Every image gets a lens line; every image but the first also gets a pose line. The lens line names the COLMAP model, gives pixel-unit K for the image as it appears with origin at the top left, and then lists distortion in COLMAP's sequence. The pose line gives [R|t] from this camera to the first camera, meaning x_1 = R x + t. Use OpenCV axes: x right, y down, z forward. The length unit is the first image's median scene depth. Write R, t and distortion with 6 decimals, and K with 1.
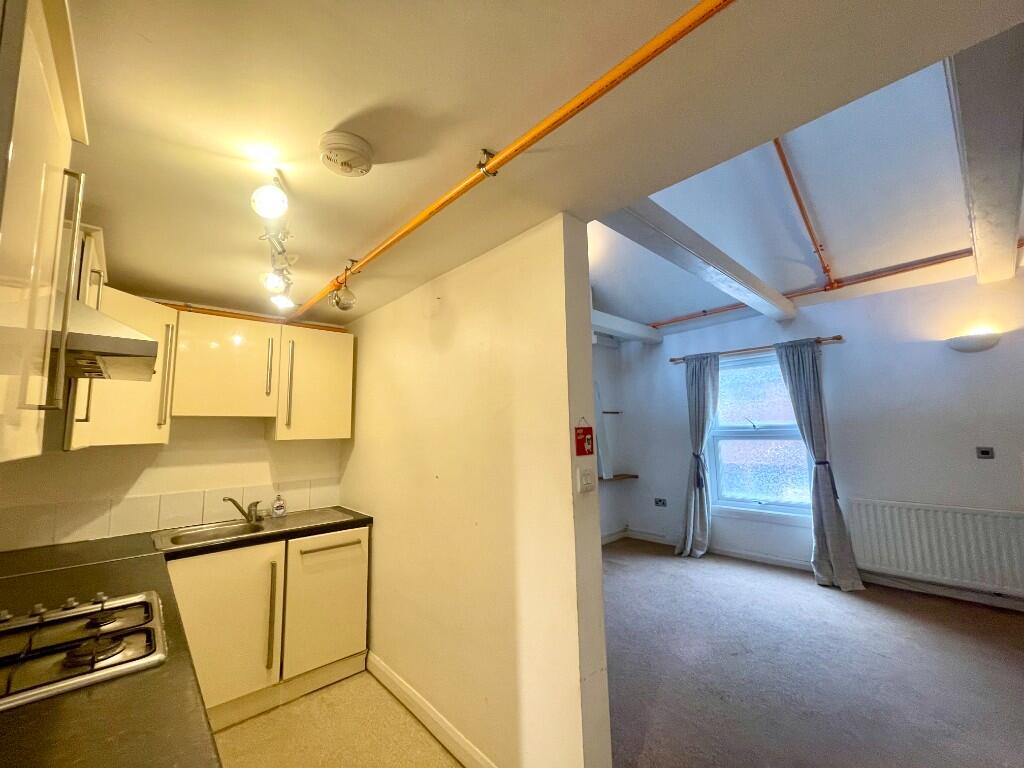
lens RADIAL K [[412.1, 0, 518.3], [0, 412.1, 381.2], [0, 0, 1]] dist [0.000372, -0.000296]
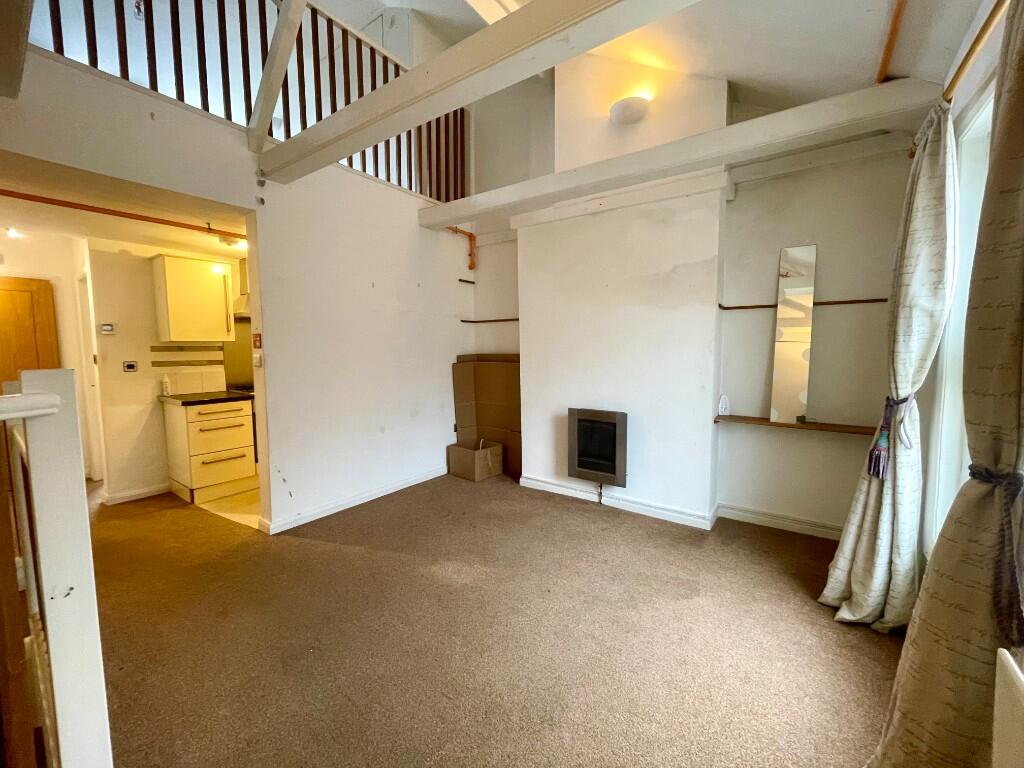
lens RADIAL K [[412.1, 0, 514.1], [0, 412.1, 380.1], [0, 0, 1]] dist [0.000372, -0.000296]
pose [[0.202233, 0.097831, -0.974439, 1.055524], [0.112301, 0.986118, 0.122310, 0.104492], [0.972877, -0.134165, 0.188439, 0.828161]]
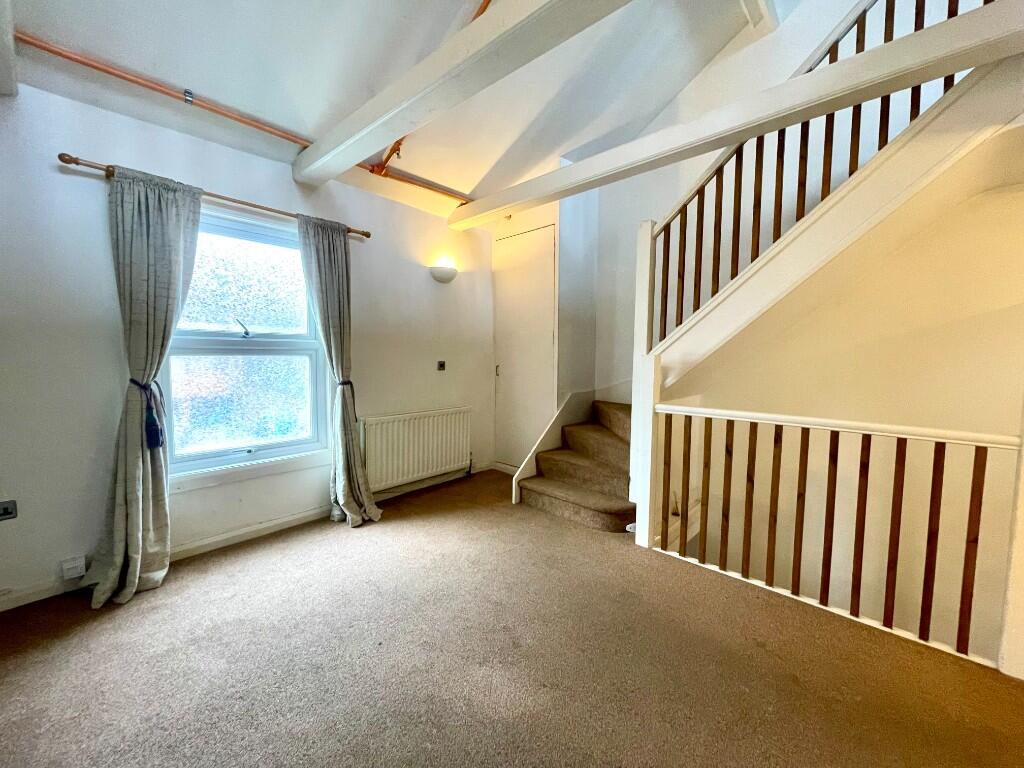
lens RADIAL K [[412.1, 0, 510.7], [0, 412.1, 382.5], [0, 0, 1]] dist [0.000372, -0.000296]
pose [[-0.085451, -0.039976, 0.995540, -0.119674], [-0.120623, 0.992260, 0.029490, 0.158926], [-0.989014, -0.117565, -0.089612, 0.883169]]
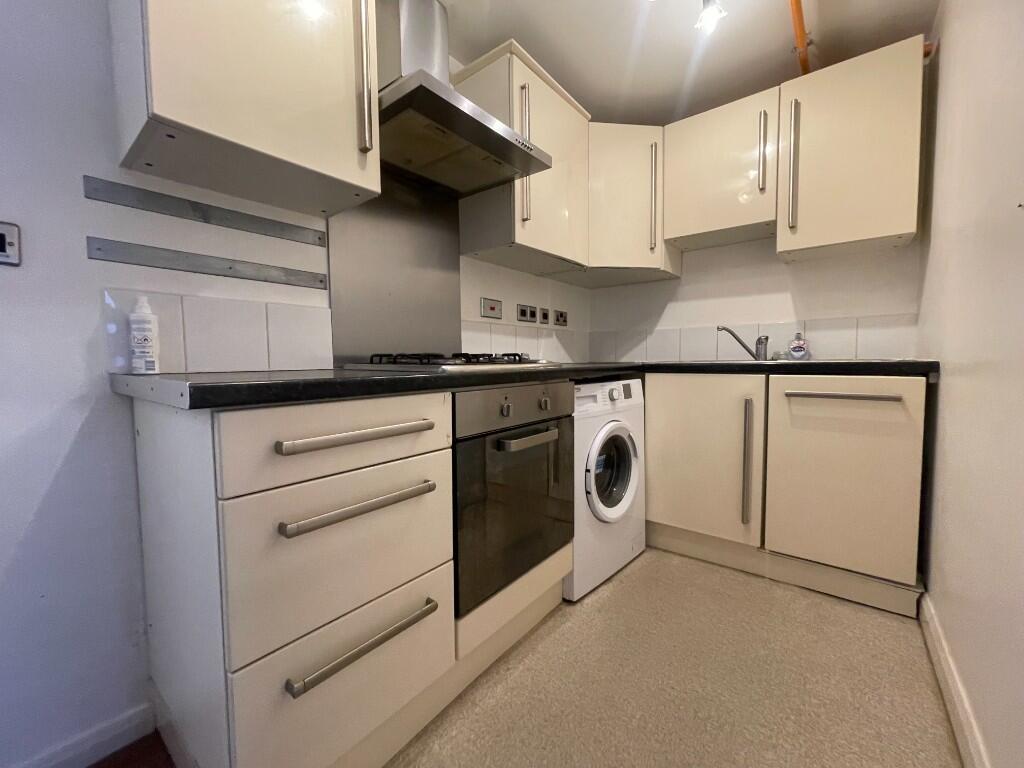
lens RADIAL K [[412.1, 0, 510.8], [0, 412.1, 385.3], [0, 0, 1]] dist [0.000372, -0.000296]
pose [[0.141235, 0.080763, -0.986676, 0.070030], [0.121962, 0.987655, 0.098301, 0.191114], [0.982435, -0.134221, 0.129642, 0.313465]]
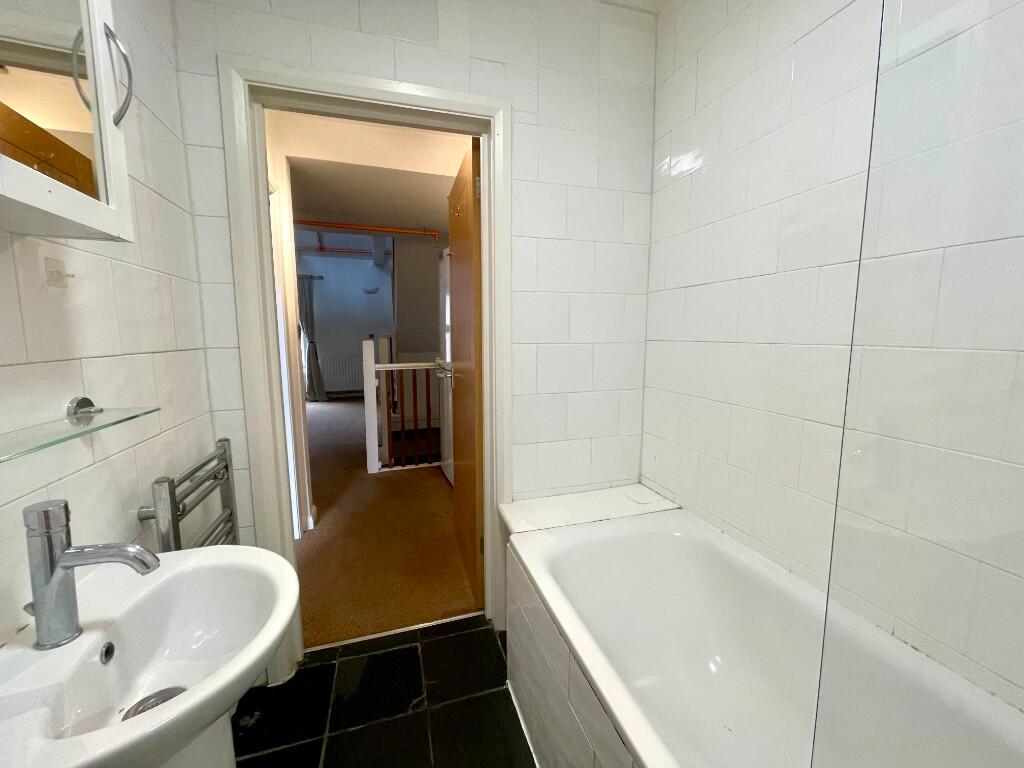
lens RADIAL K [[412.1, 0, 514.5], [0, 412.1, 382.8], [0, 0, 1]] dist [0.000372, -0.000296]
pose [[0.433353, -0.088764, 0.896842, -0.717789], [-0.104782, 0.983426, 0.147964, 0.001156], [-0.895112, -0.158094, 0.416870, -0.820246]]
